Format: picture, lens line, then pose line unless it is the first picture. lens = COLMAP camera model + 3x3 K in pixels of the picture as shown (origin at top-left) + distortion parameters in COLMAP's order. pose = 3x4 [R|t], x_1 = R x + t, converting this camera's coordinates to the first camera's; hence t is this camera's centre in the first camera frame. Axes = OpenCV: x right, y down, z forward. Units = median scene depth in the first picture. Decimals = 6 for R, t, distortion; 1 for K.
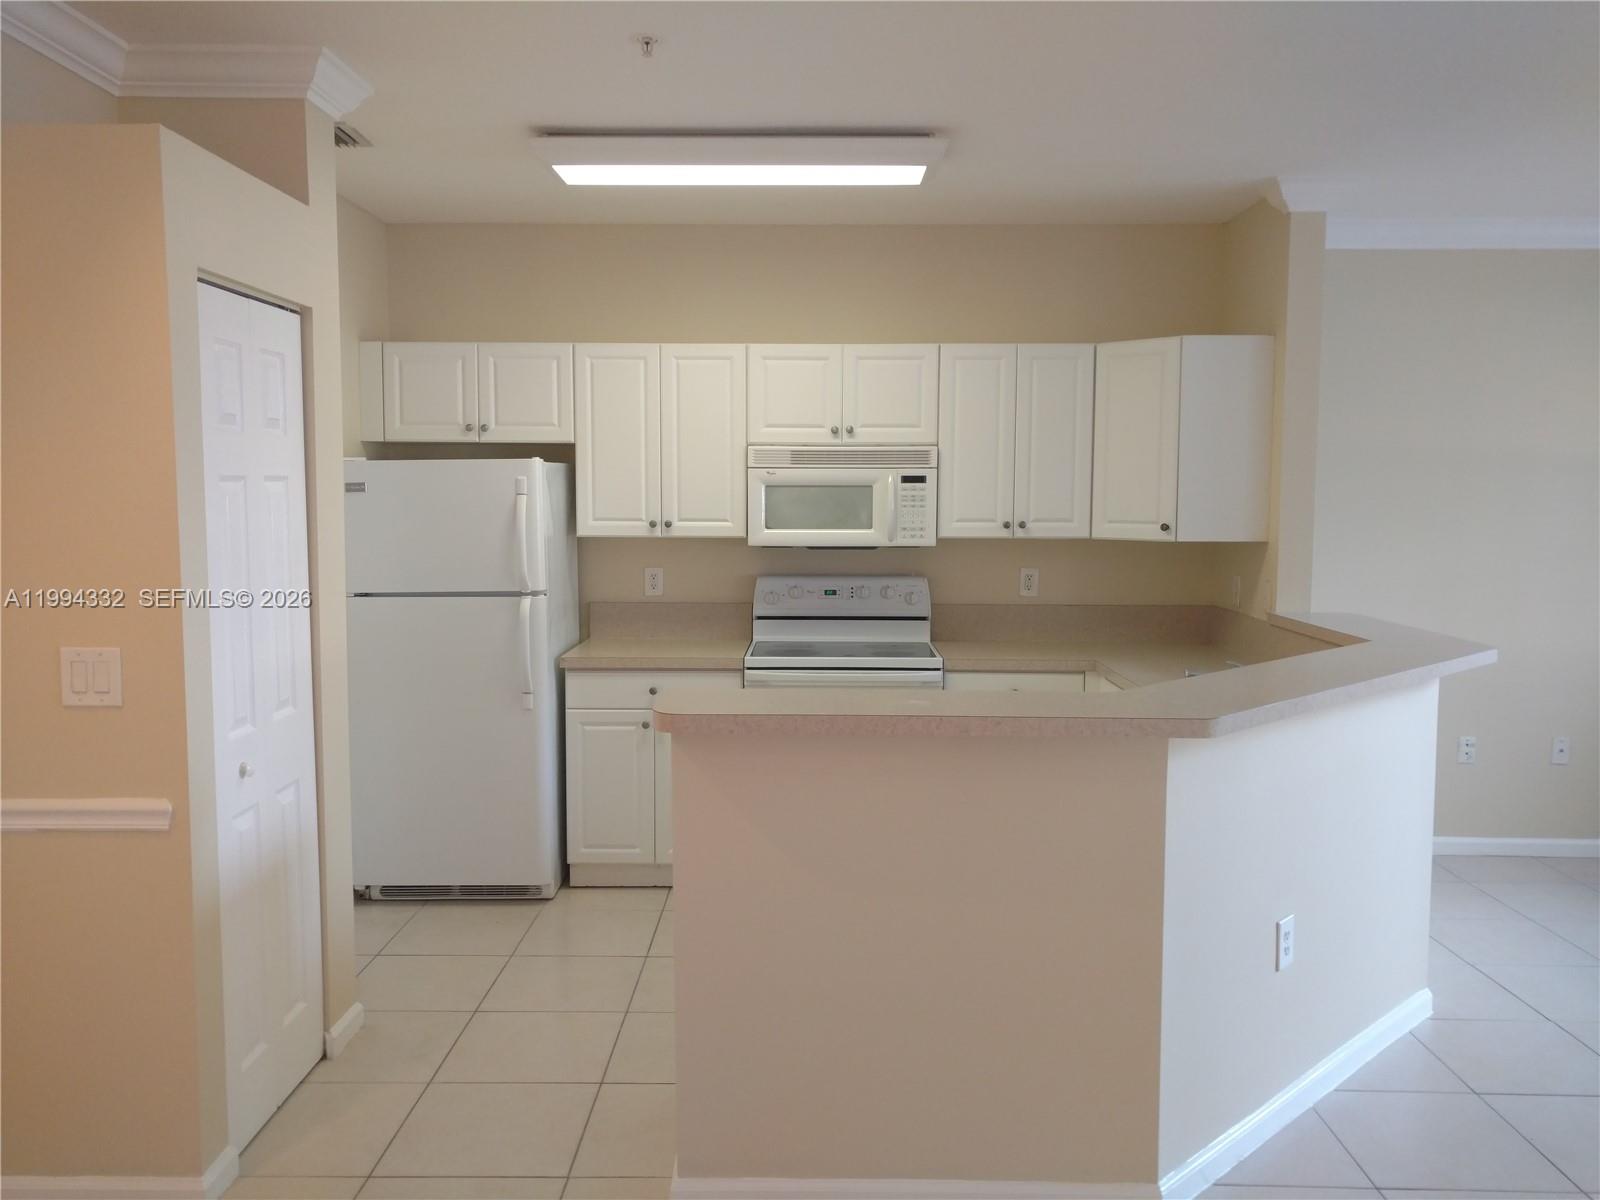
lens RADIAL K [[1252.5, 0, 800.0], [0, 1252.5, 600.0], [0, 0, 1]] dist [0.023636, 0.001351]
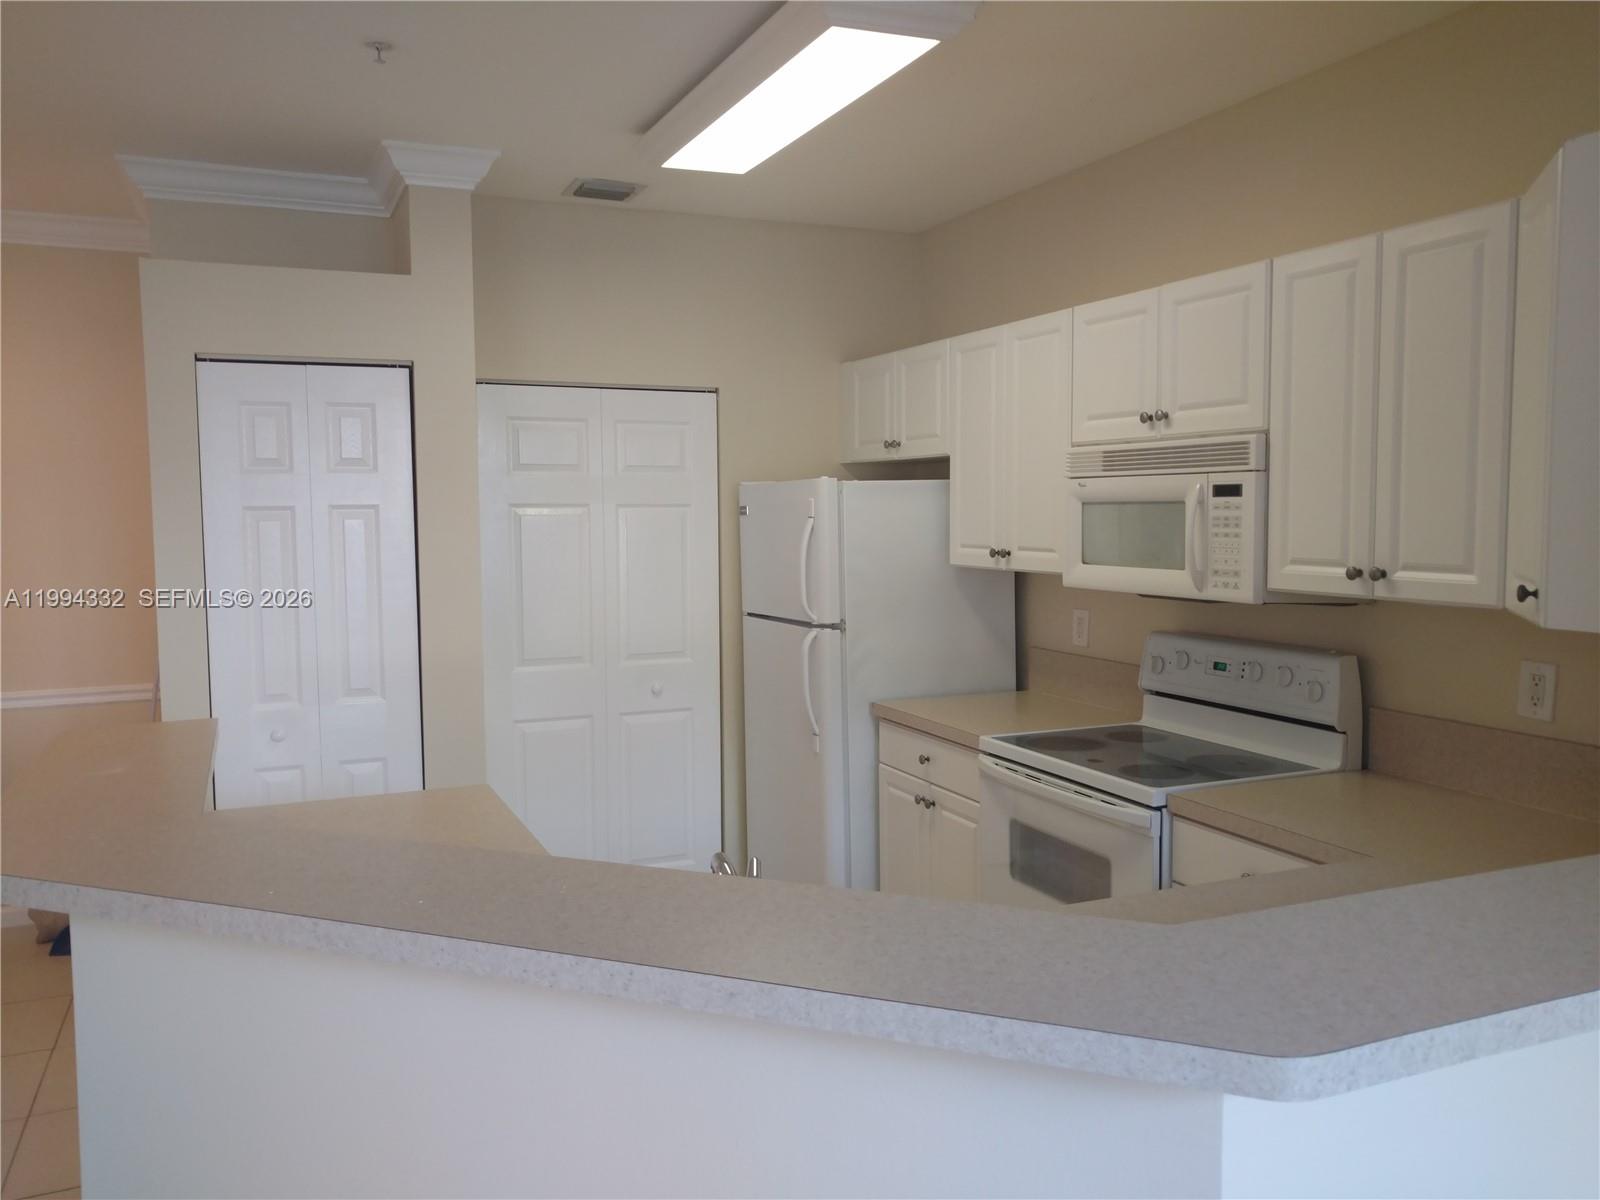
lens RADIAL K [[1252.5, 0, 800.0], [0, 1252.5, 600.0], [0, 0, 1]] dist [0.023636, 0.001351]
pose [[0.410215, 0.061214, -0.909932, 0.556057], [-0.070383, 0.996894, 0.035334, -0.050659], [0.909269, 0.049549, 0.413250, 0.565344]]
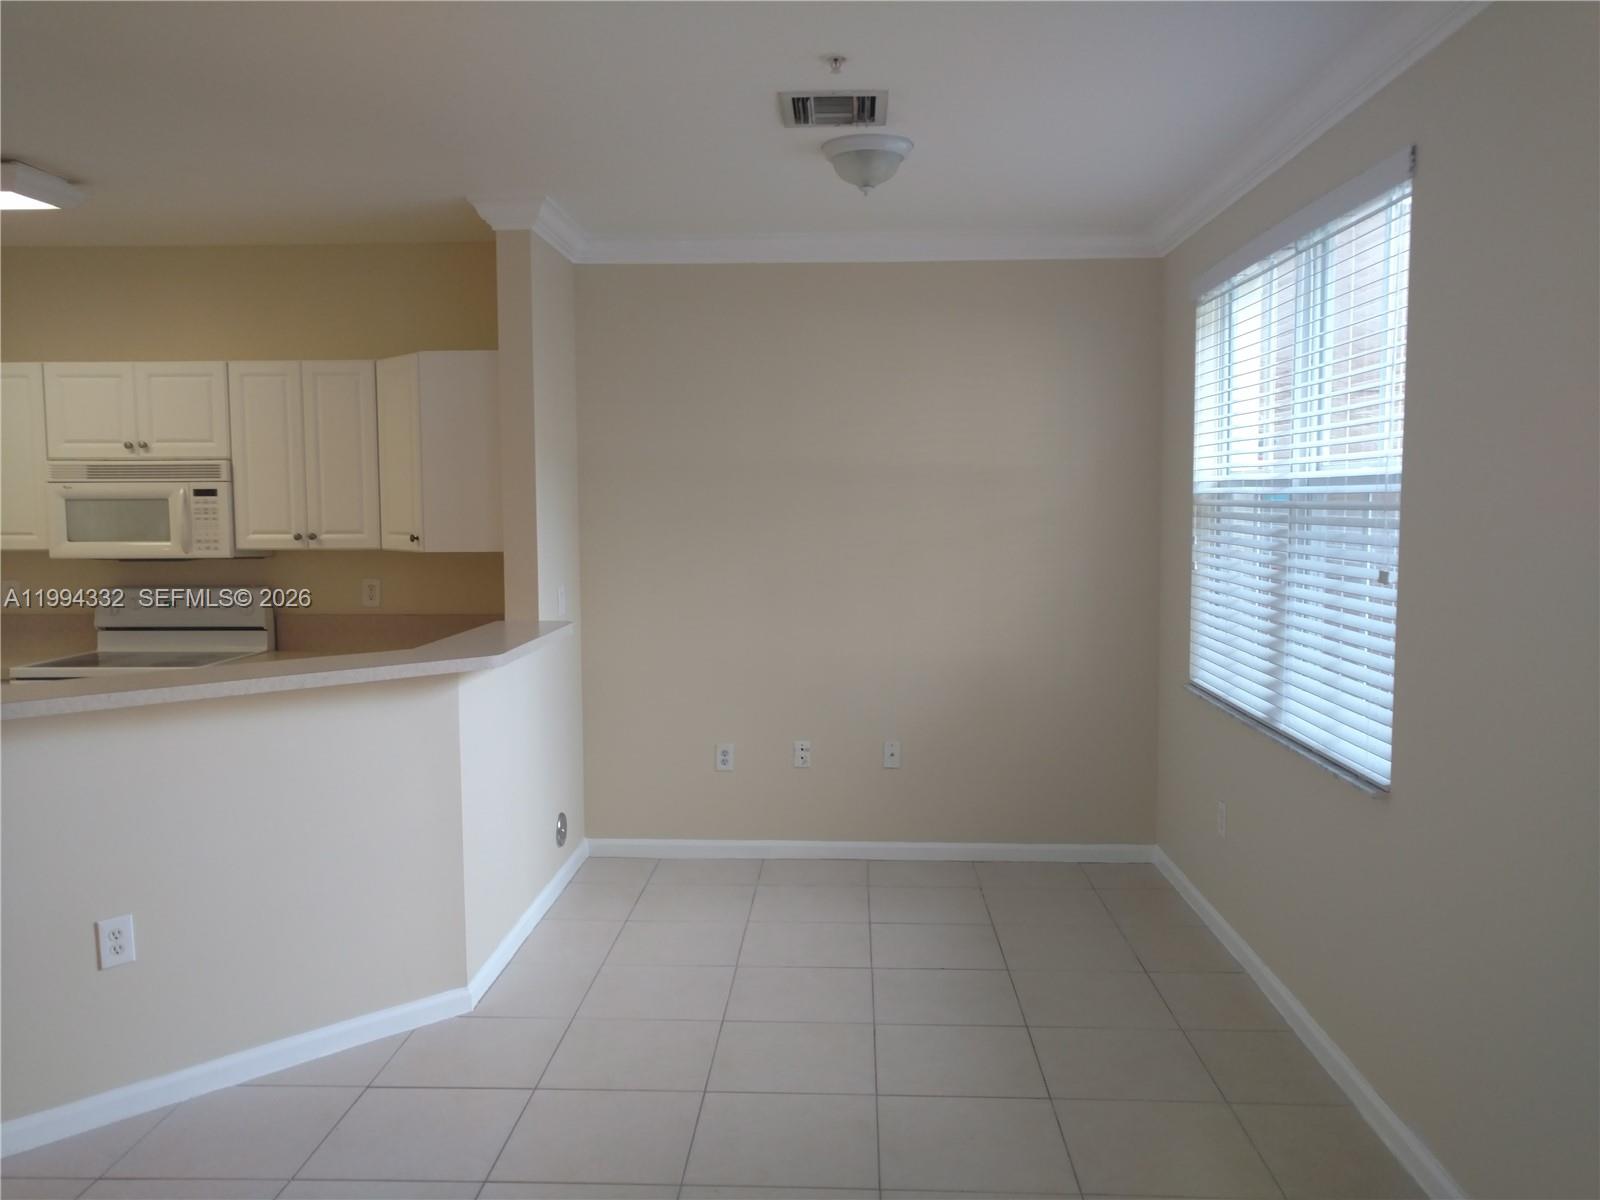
lens RADIAL K [[1245.9, 0, 800.0], [0, 1245.9, 600.0], [0, 0, 1]] dist [0.008373, 0.003820]
pose [[0.999590, -0.006137, -0.027963, 0.602476], [0.005921, 0.999952, -0.007818, 0.002286], [0.028010, 0.007649, 0.999578, -0.005767]]
